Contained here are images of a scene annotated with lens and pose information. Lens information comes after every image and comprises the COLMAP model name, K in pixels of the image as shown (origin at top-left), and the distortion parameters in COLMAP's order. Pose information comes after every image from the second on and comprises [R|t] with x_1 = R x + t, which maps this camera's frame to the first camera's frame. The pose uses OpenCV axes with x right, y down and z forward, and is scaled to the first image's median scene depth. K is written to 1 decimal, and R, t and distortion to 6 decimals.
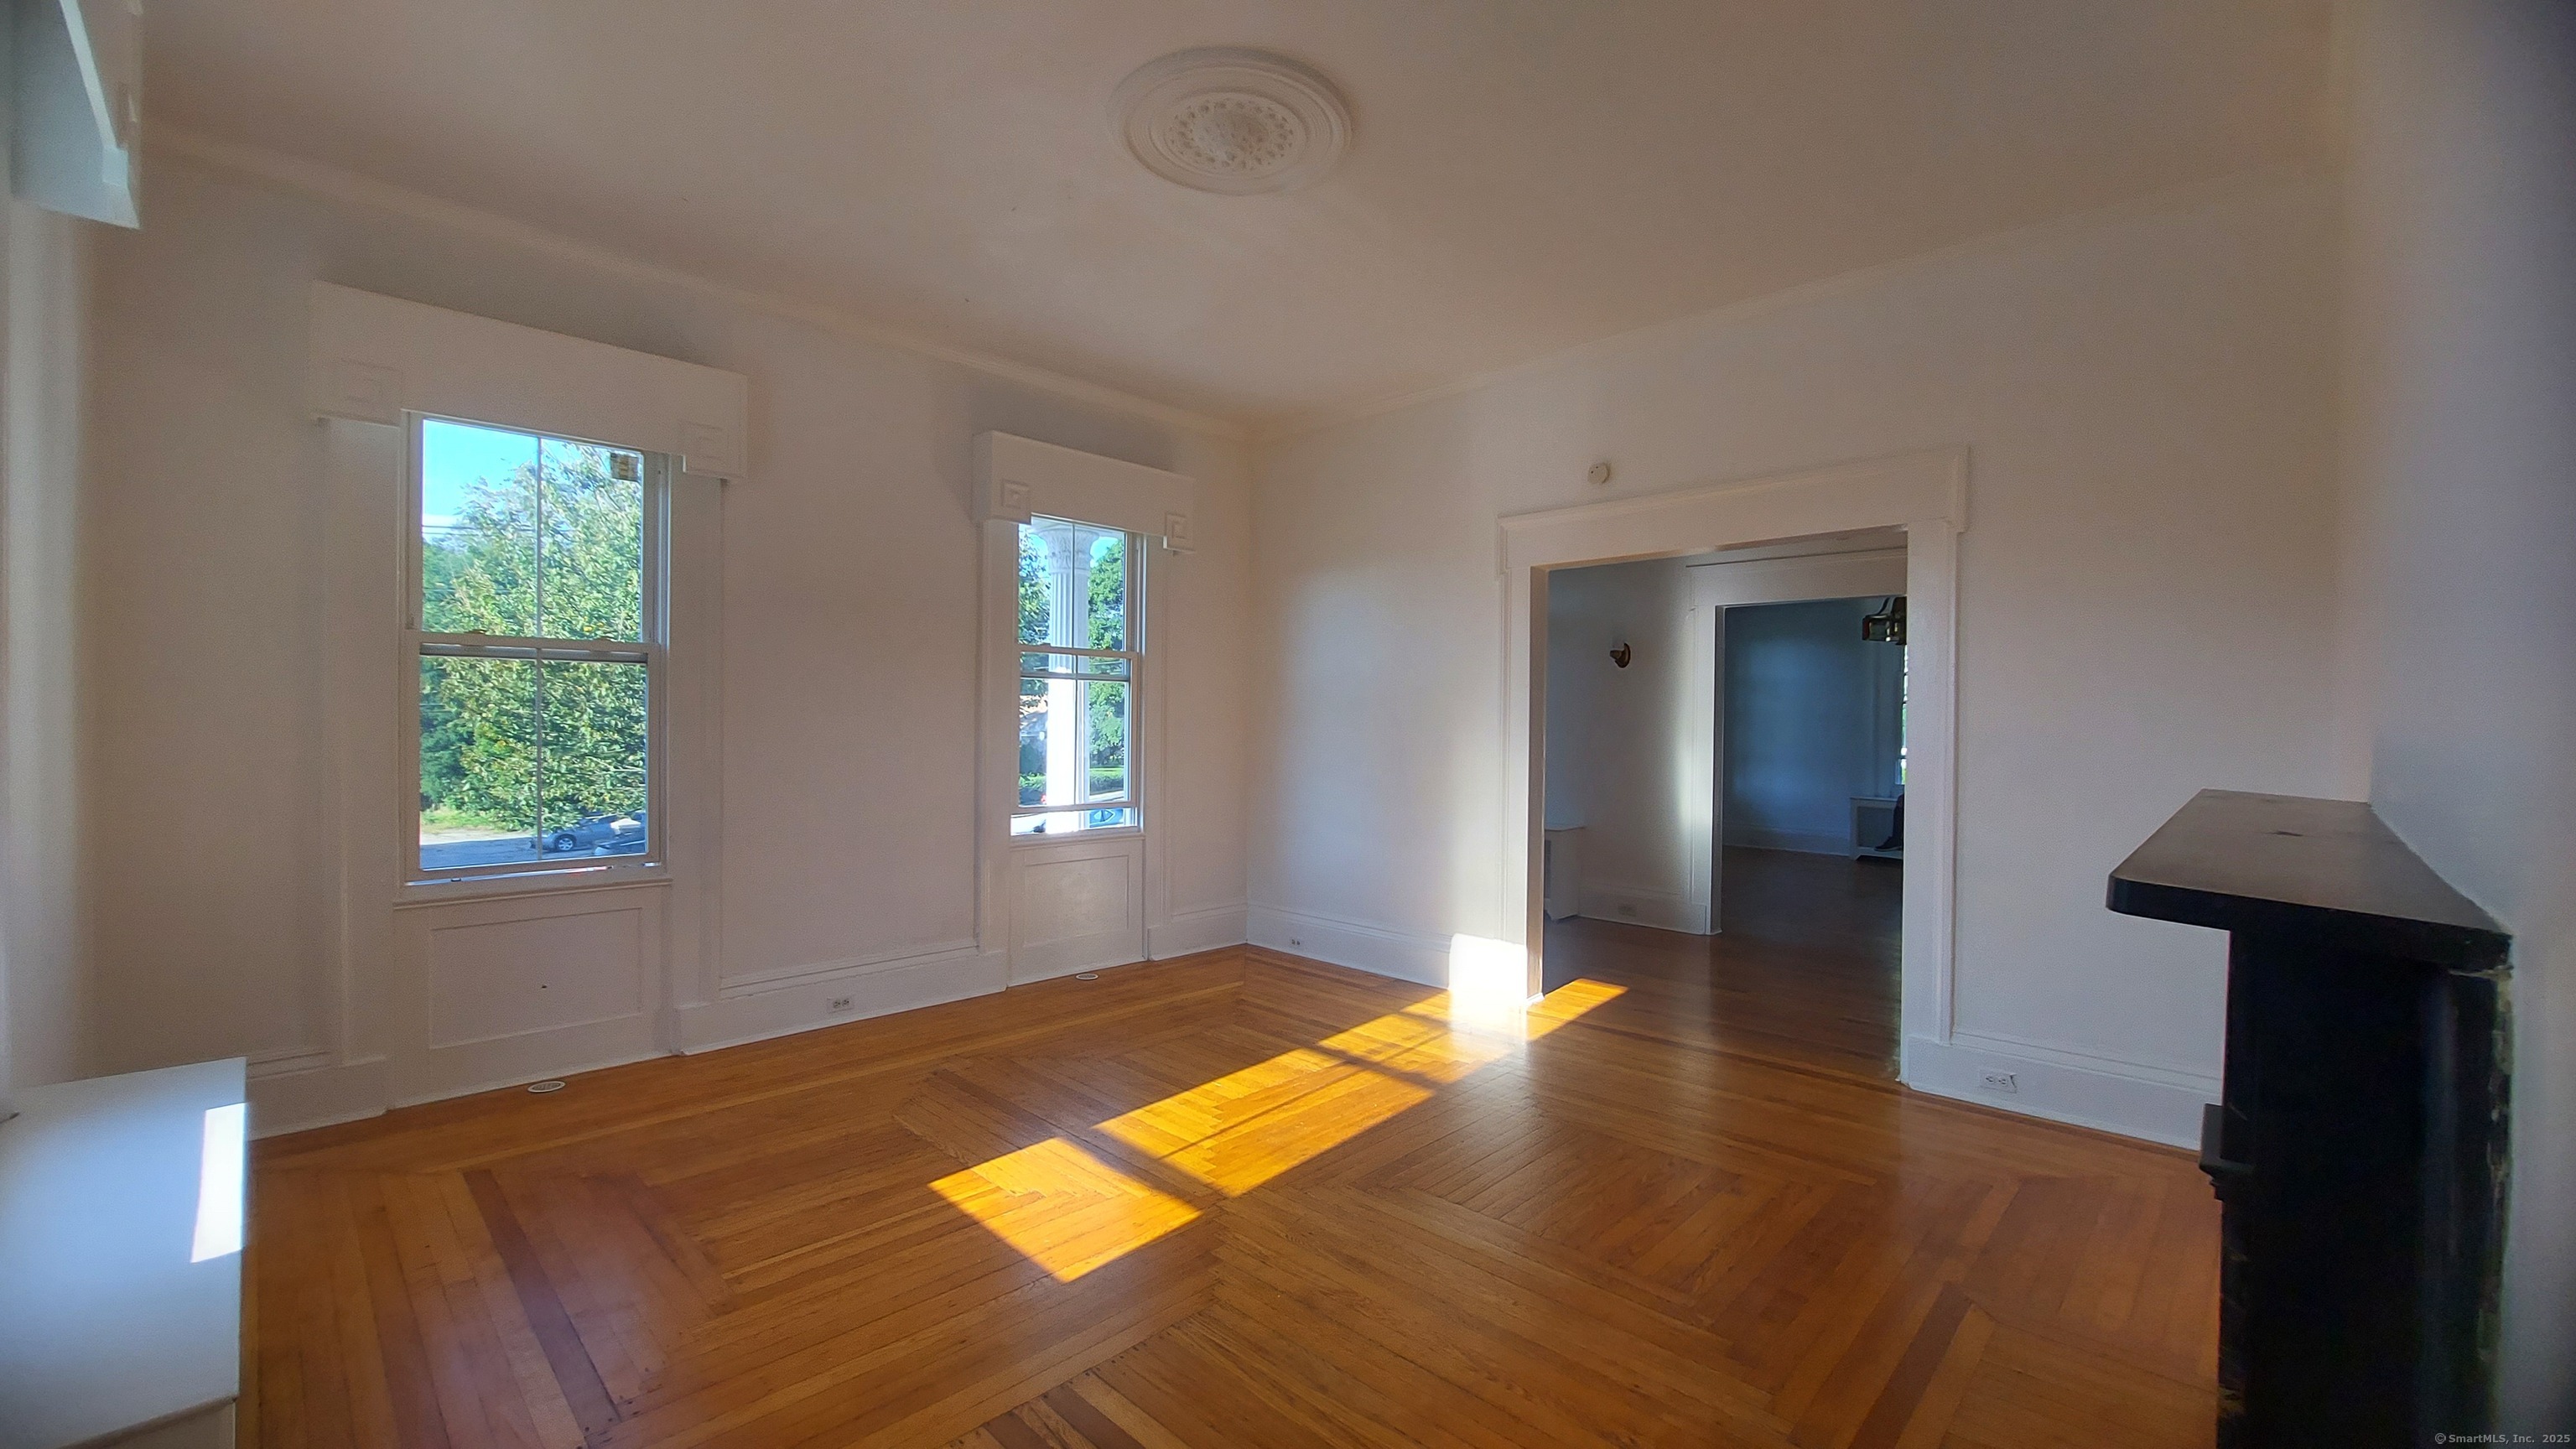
lens RADIAL K [[1027.0, 0, 1268.6], [0, 1027.0, 727.5], [0, 0, 1]] dist [-0.023053, 0.000473]
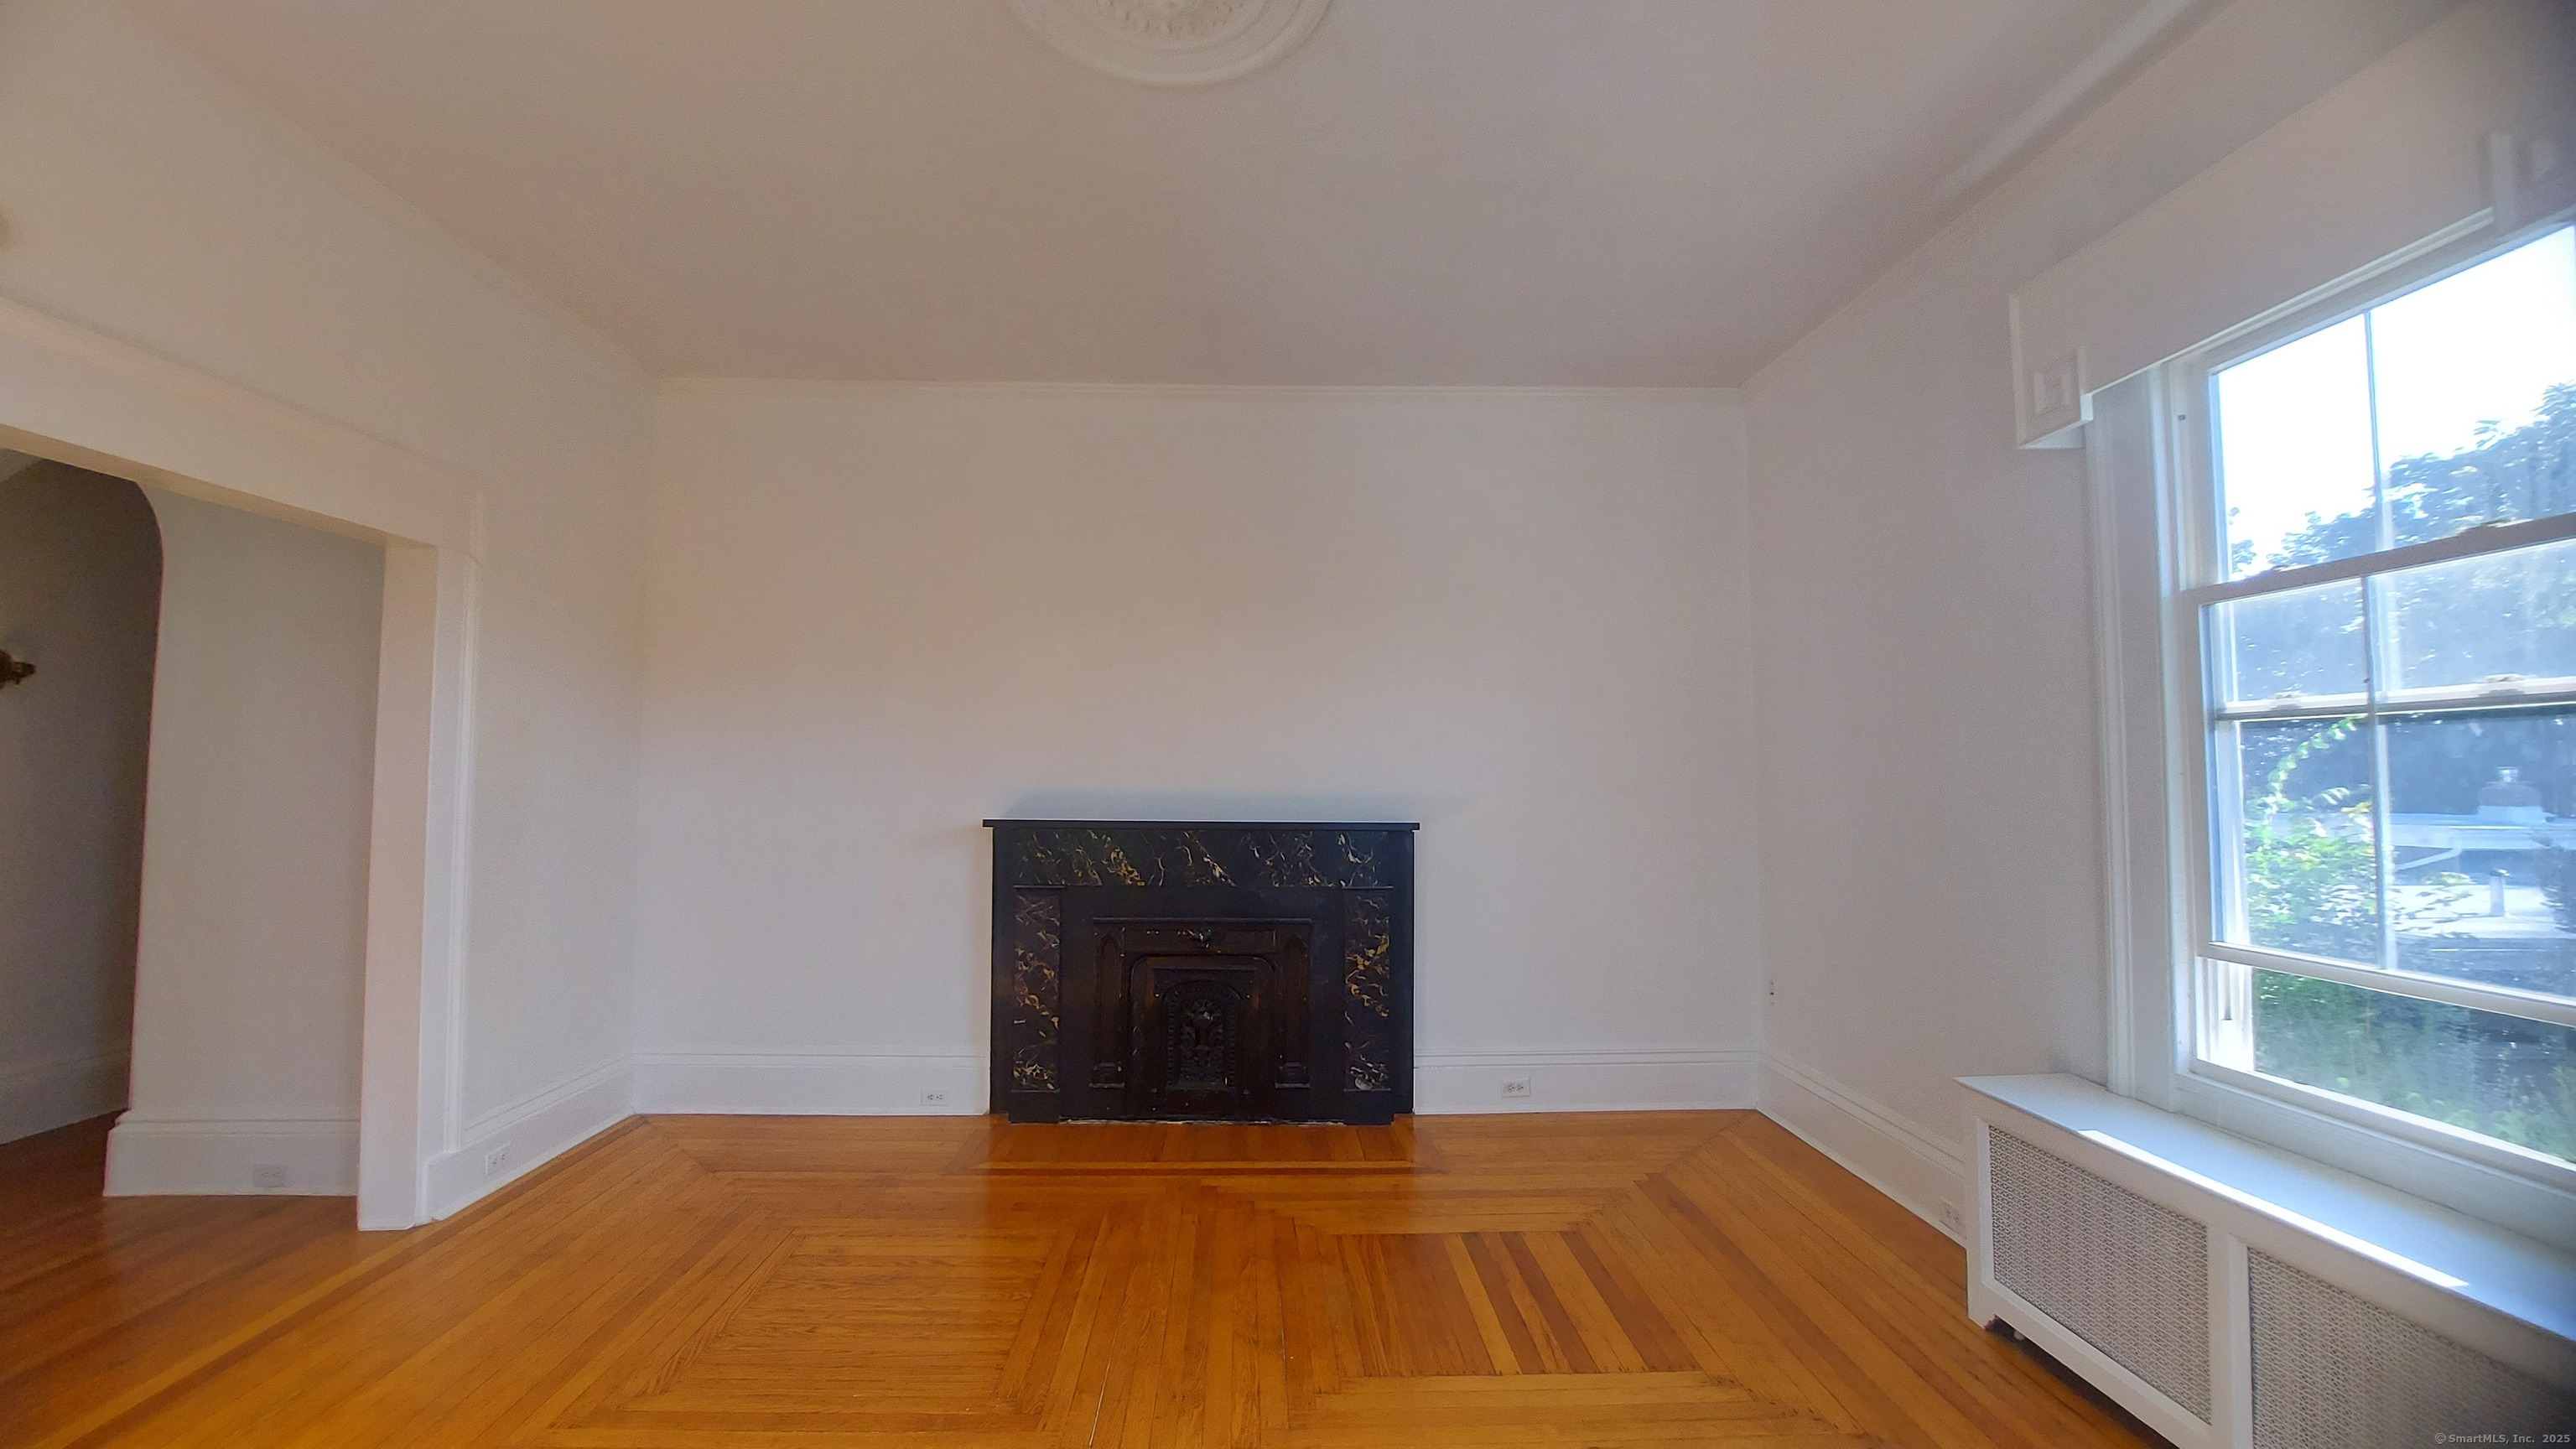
lens RADIAL K [[1027.0, 0, 1268.6], [0, 1027.0, 727.5], [0, 0, 1]] dist [-0.023053, 0.000473]
pose [[-0.722724, 0.018326, 0.690894, -0.452321], [-0.006435, 0.999427, -0.033241, -0.030313], [-0.691107, -0.028470, -0.722191, 1.155849]]
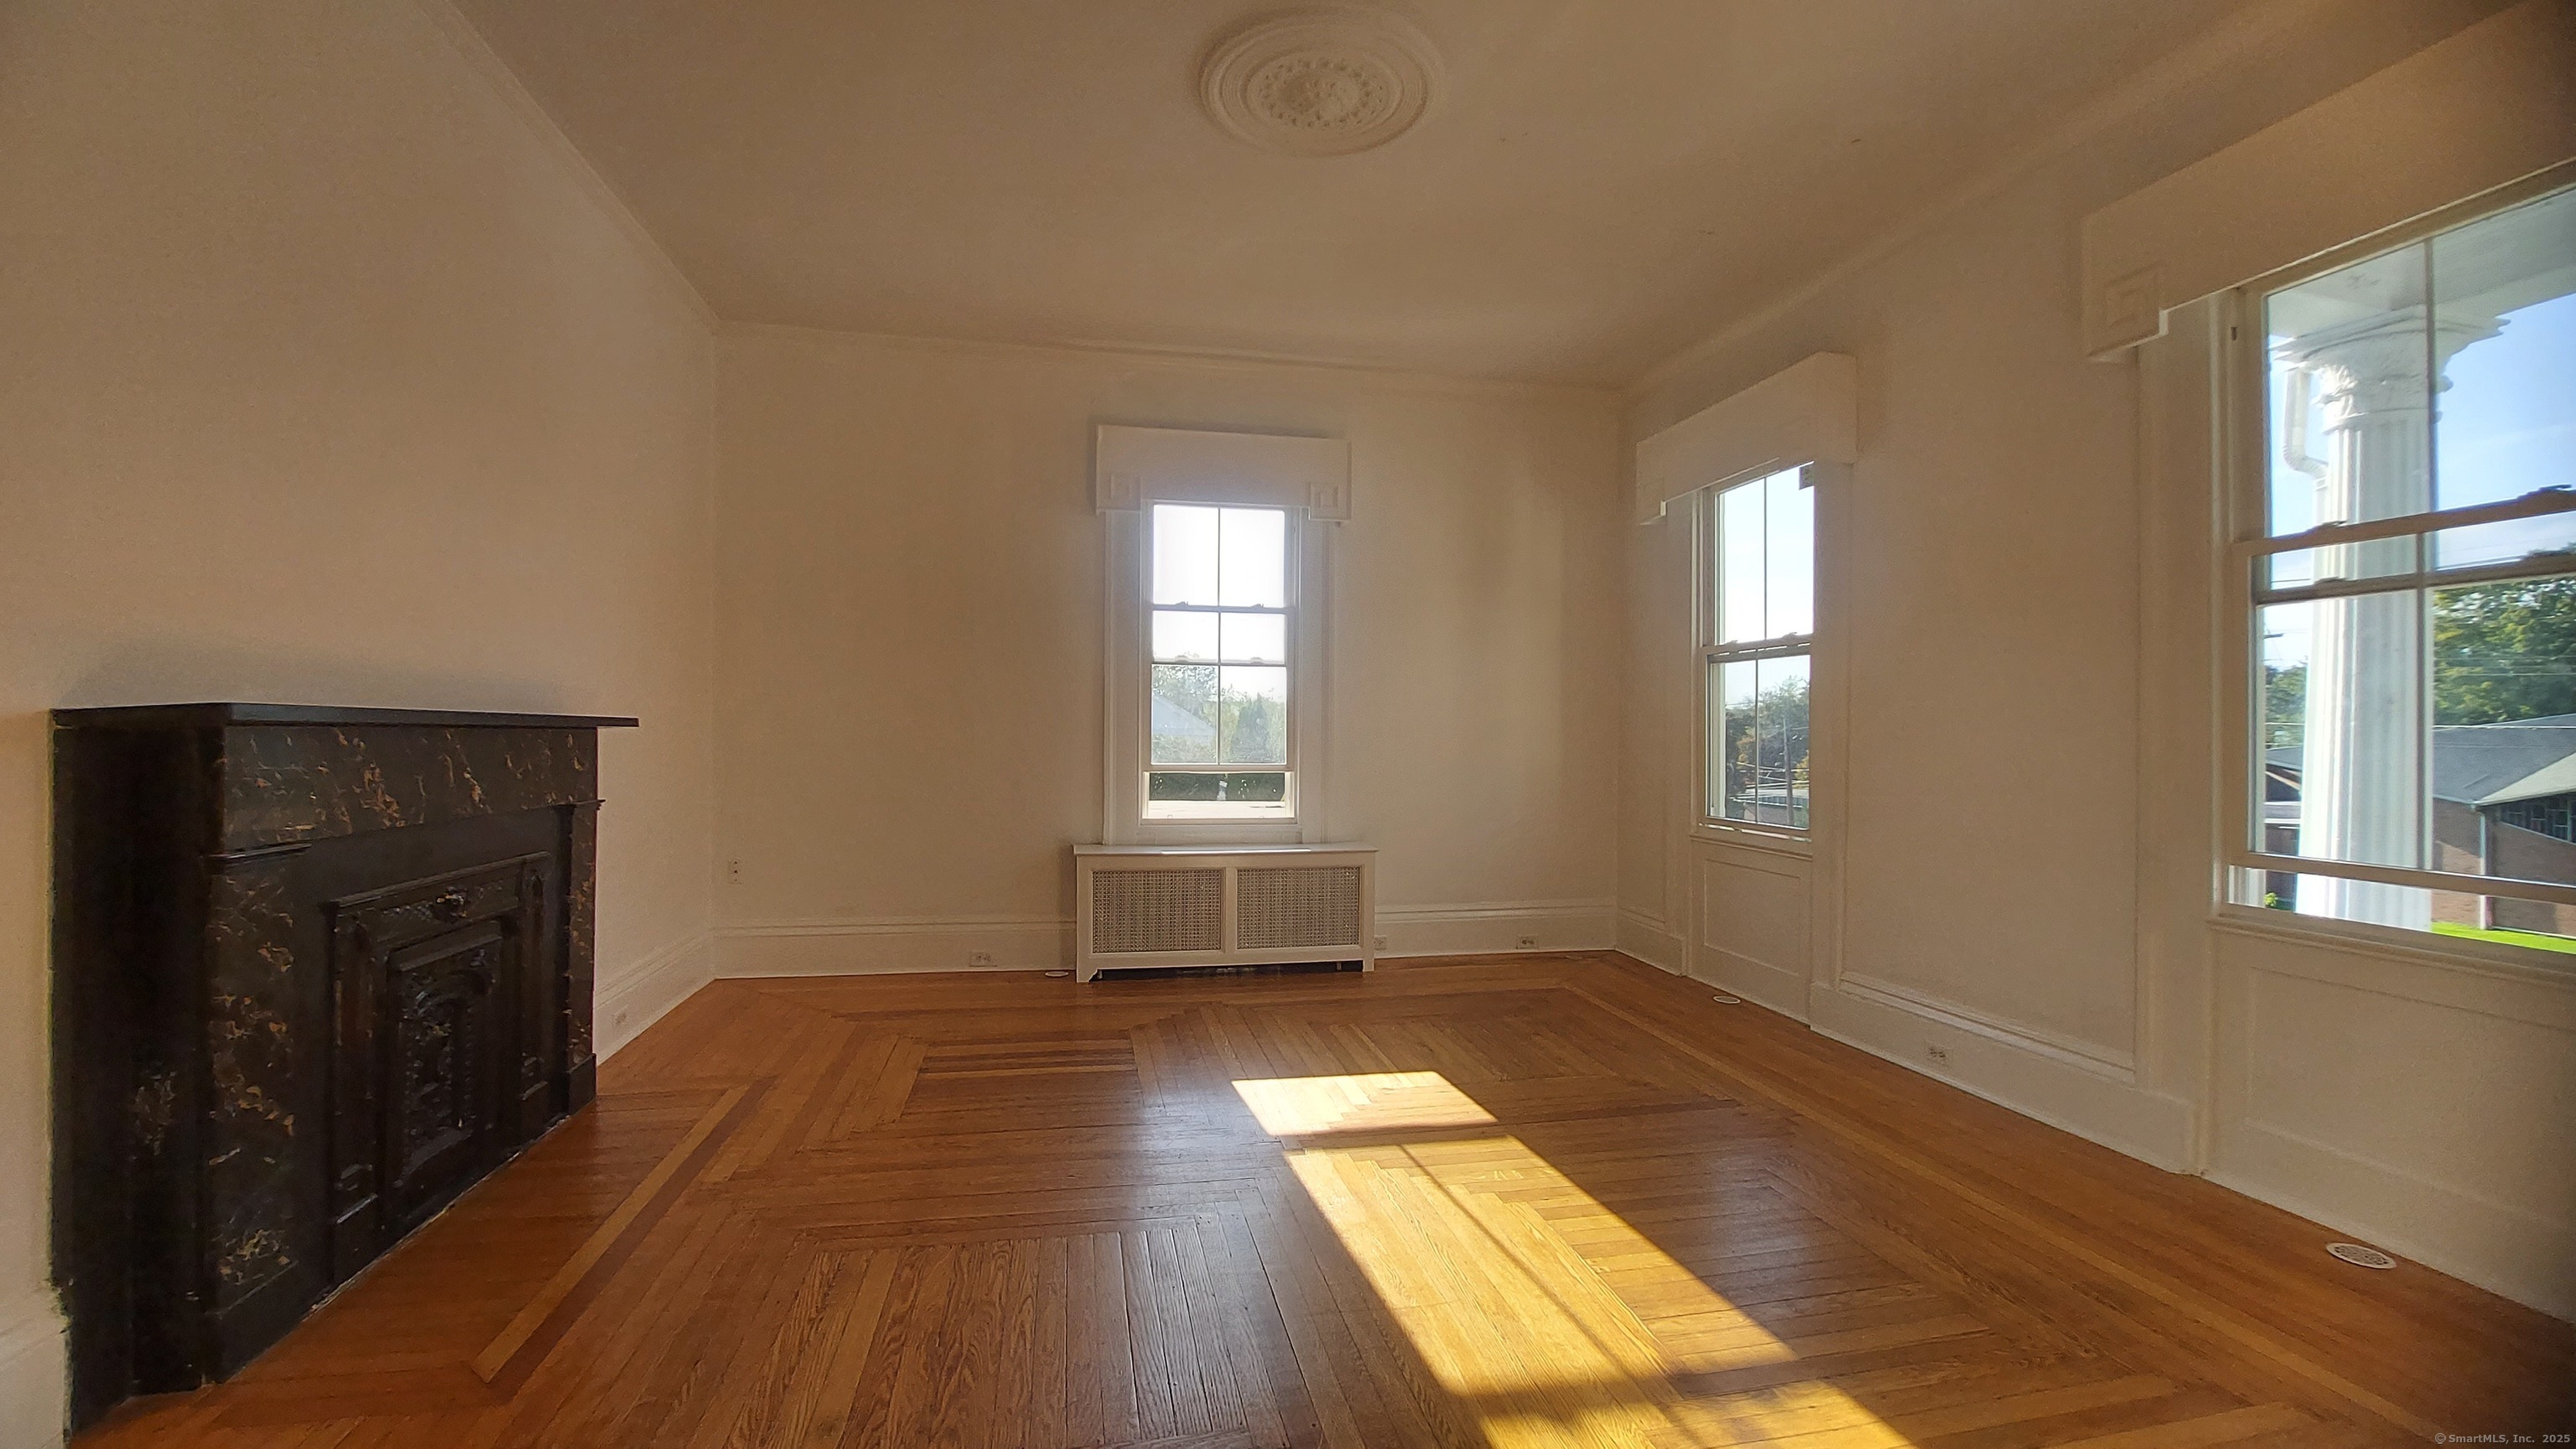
lens RADIAL K [[1027.0, 0, 1268.6], [0, 1027.0, 727.5], [0, 0, 1]] dist [-0.023053, 0.000473]
pose [[-0.562209, -0.017093, -0.826819, 0.640904], [-0.019325, 0.999785, -0.007529, 0.039722], [0.826769, 0.011745, -0.562418, 1.221512]]
